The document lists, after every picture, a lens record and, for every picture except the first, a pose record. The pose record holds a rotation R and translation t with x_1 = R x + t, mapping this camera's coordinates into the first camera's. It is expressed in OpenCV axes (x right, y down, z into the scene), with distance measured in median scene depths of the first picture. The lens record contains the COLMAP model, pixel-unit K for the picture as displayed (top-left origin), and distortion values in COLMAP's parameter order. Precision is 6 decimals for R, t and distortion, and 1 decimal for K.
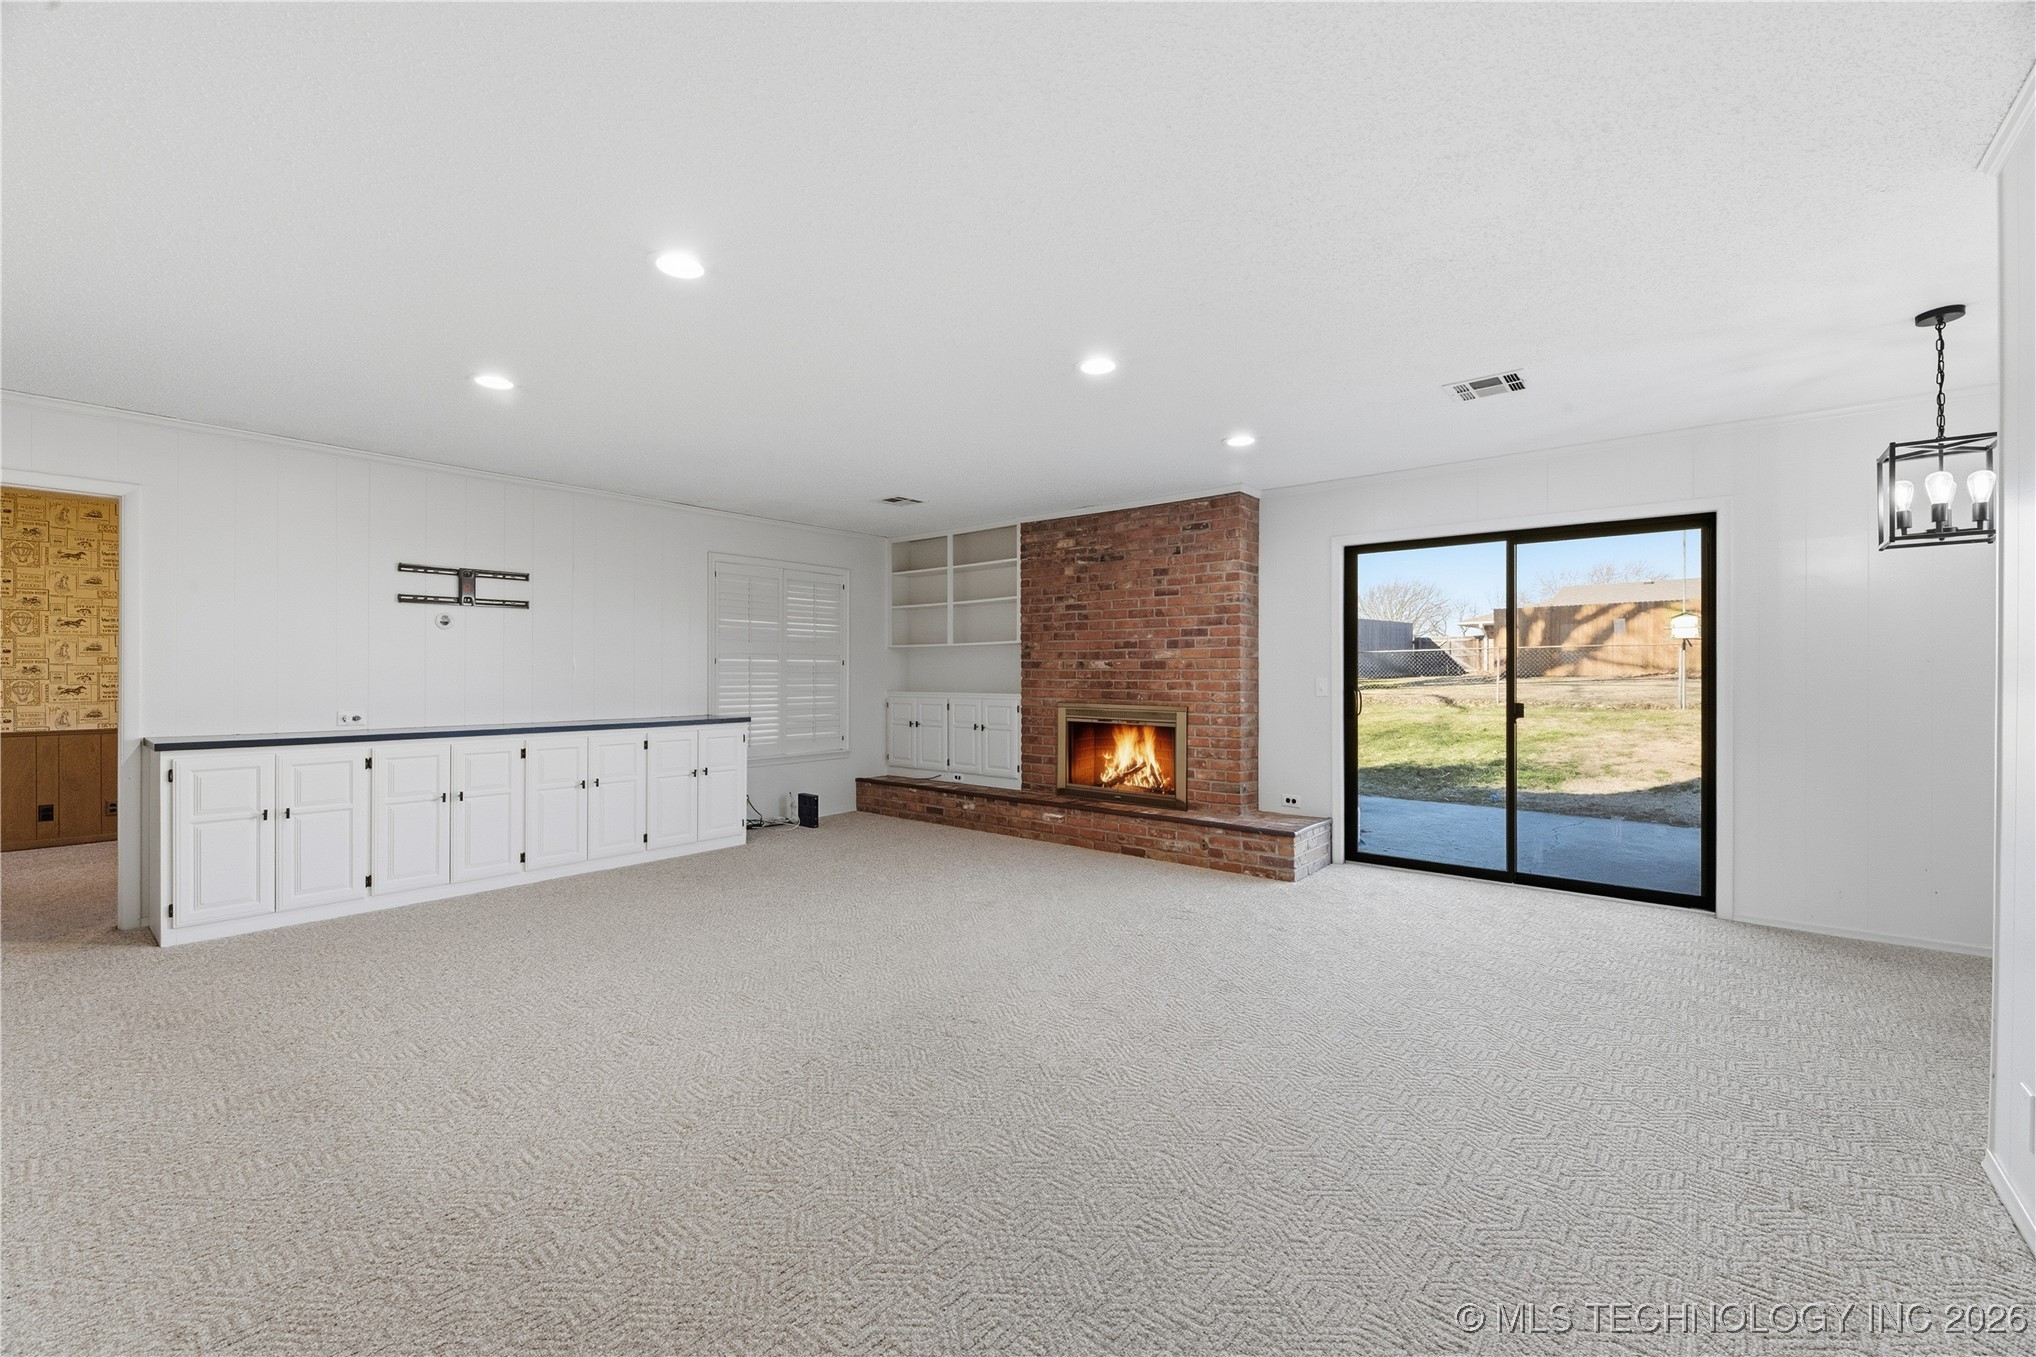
lens RADIAL K [[821.6, 0, 1019.8], [0, 821.6, 675.0], [0, 0, 1]] dist [-0.000308, -0.003846]
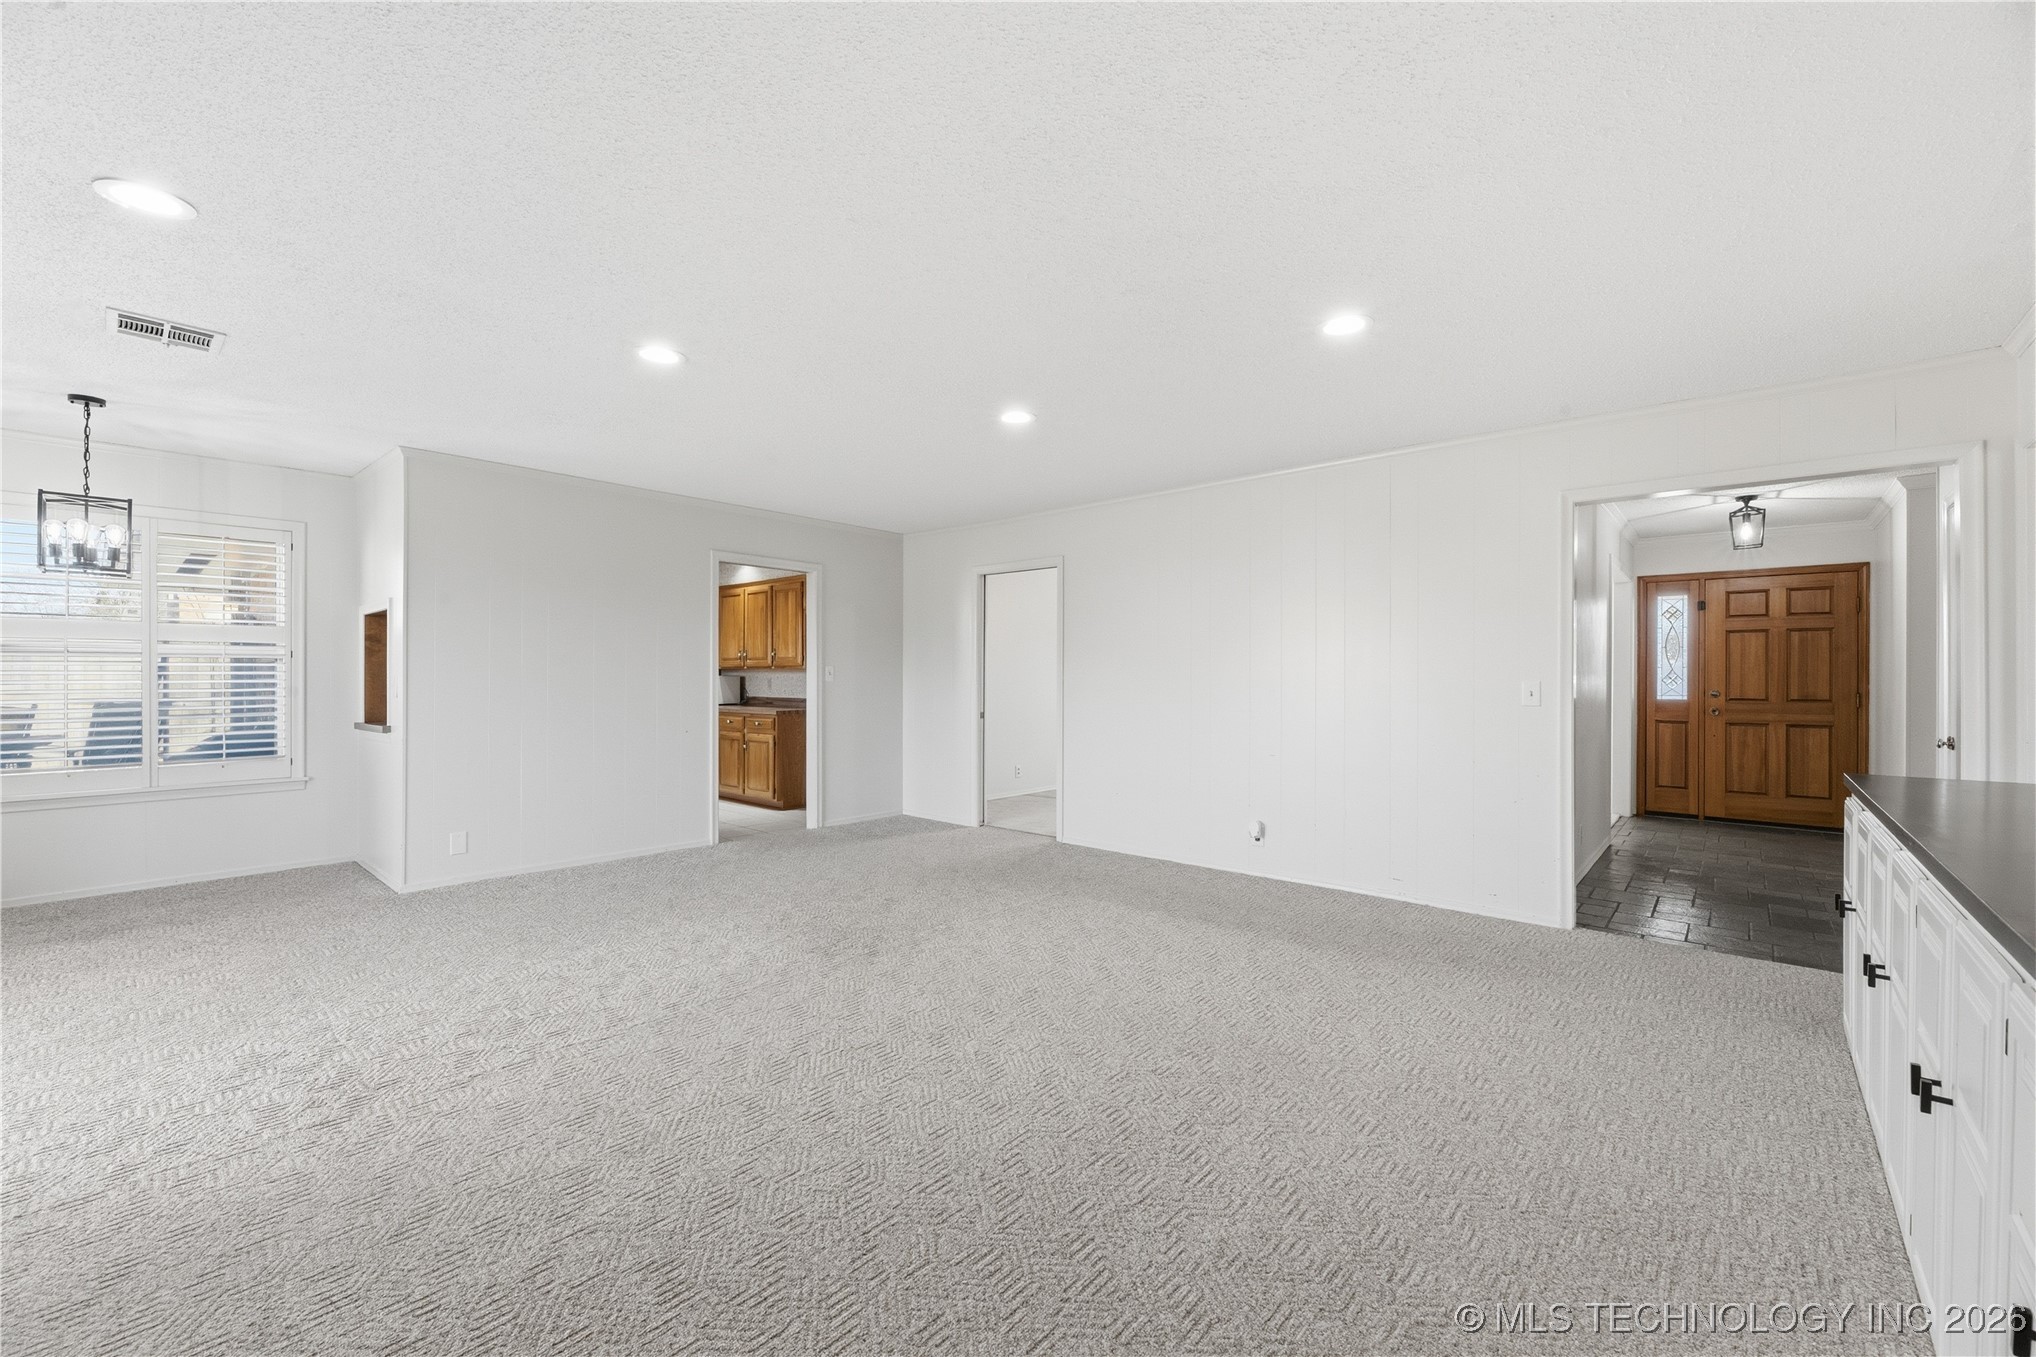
lens RADIAL K [[821.6, 0, 1015.2], [0, 821.6, 679.7], [0, 0, 1]] dist [-0.000308, -0.003846]
pose [[-0.999194, -0.003882, 0.039946, -0.196008], [-0.003779, 0.999989, 0.002642, -0.001086], [-0.039956, 0.002489, -0.999198, 1.069274]]
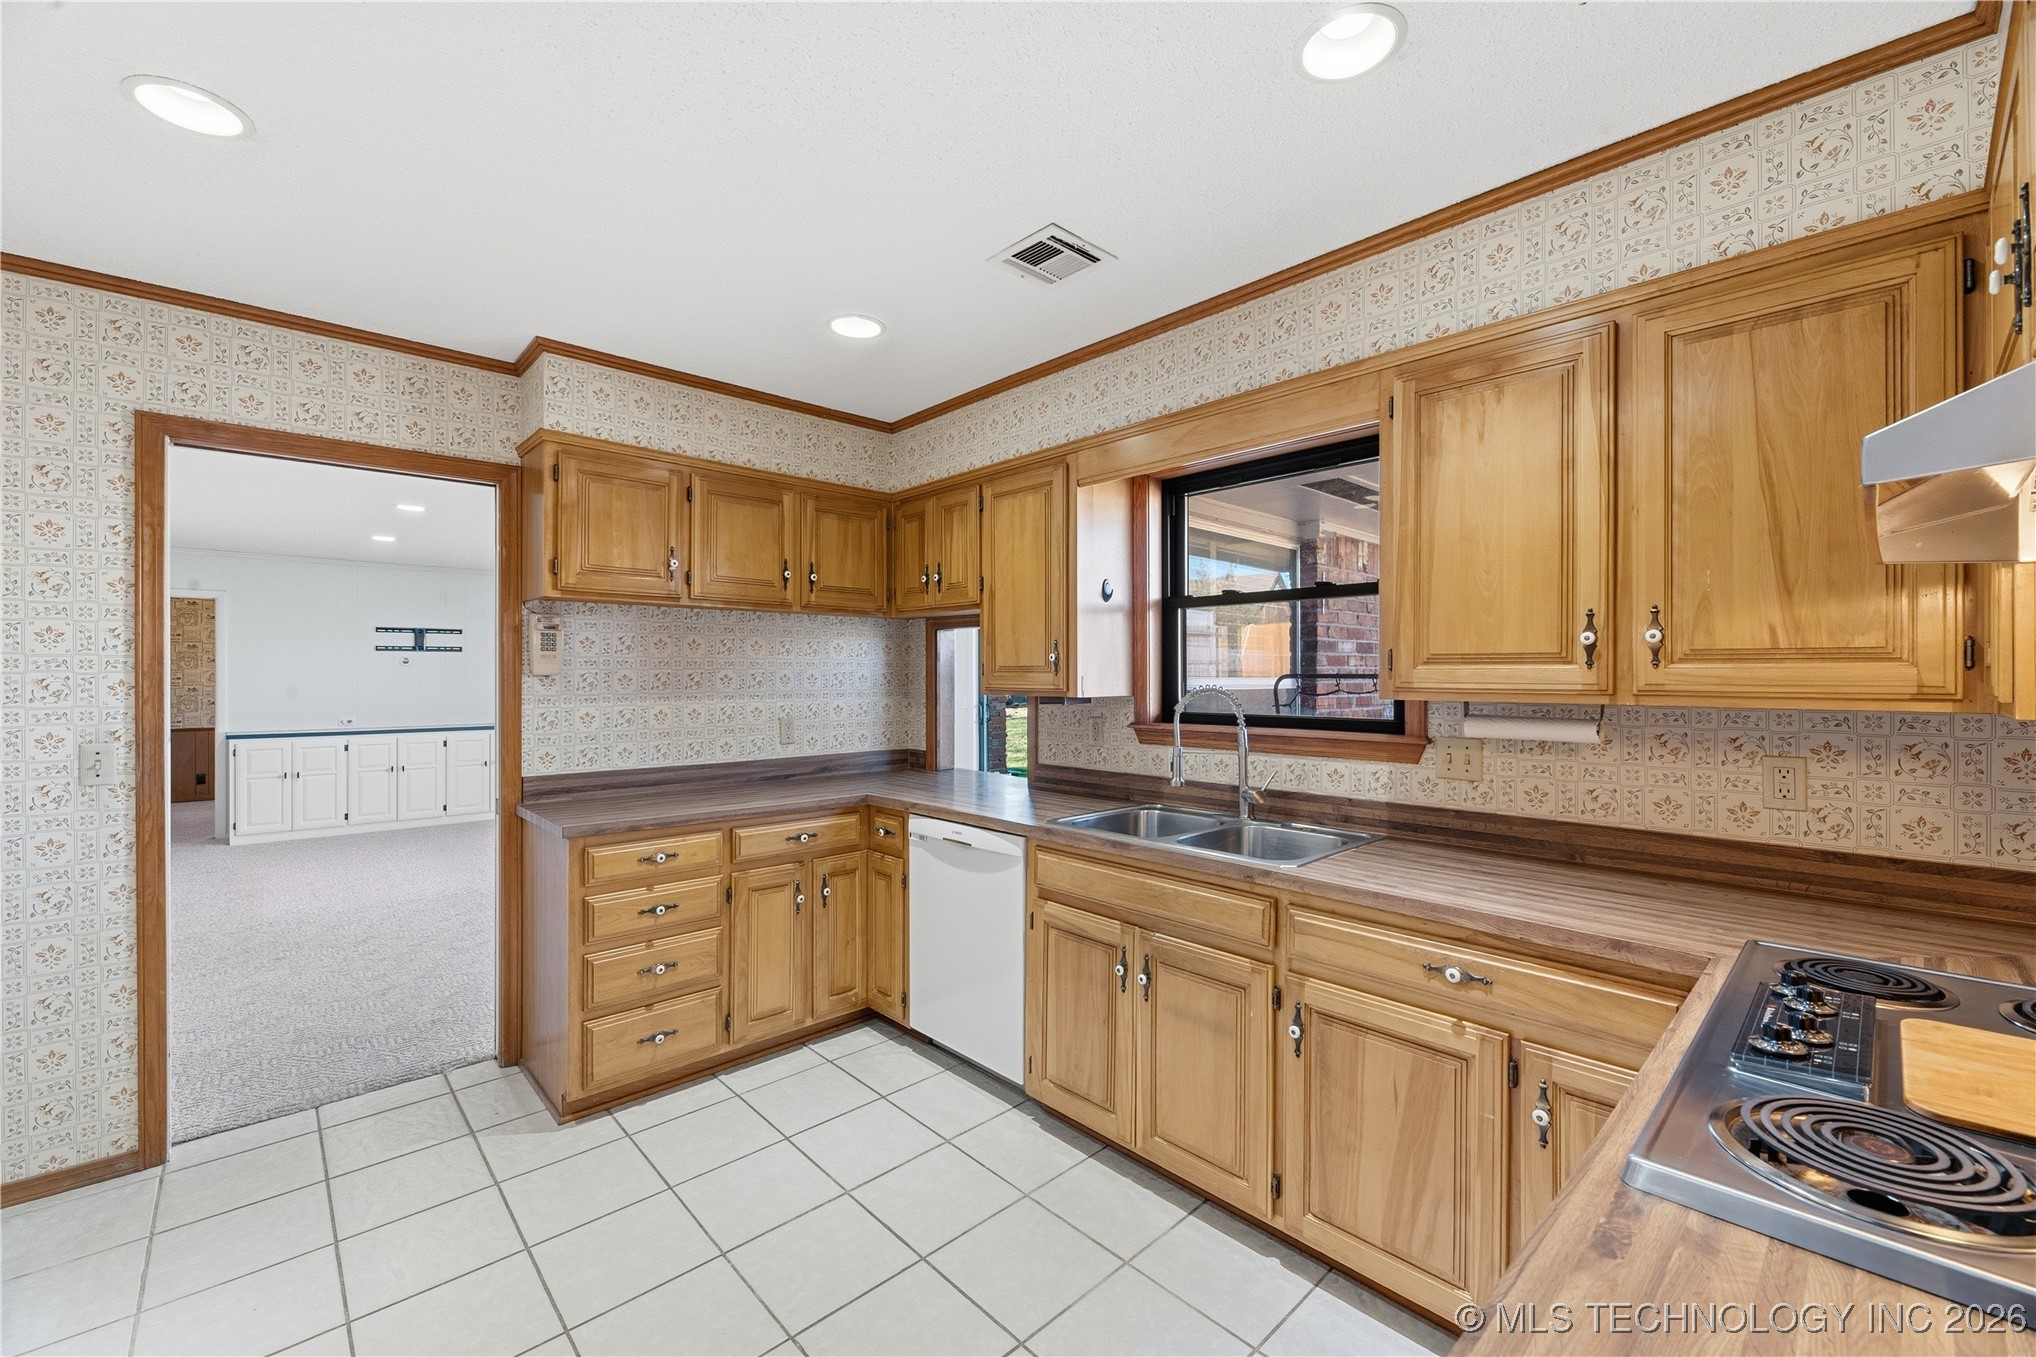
lens RADIAL K [[821.6, 0, 1016.8], [0, 821.6, 675.6], [0, 0, 1]] dist [-0.000308, -0.003846]
pose [[0.990840, -0.003402, -0.134998, 0.583965], [0.003375, 0.999994, -0.000432, -0.027015], [0.134999, -0.000027, 0.990846, -0.360101]]
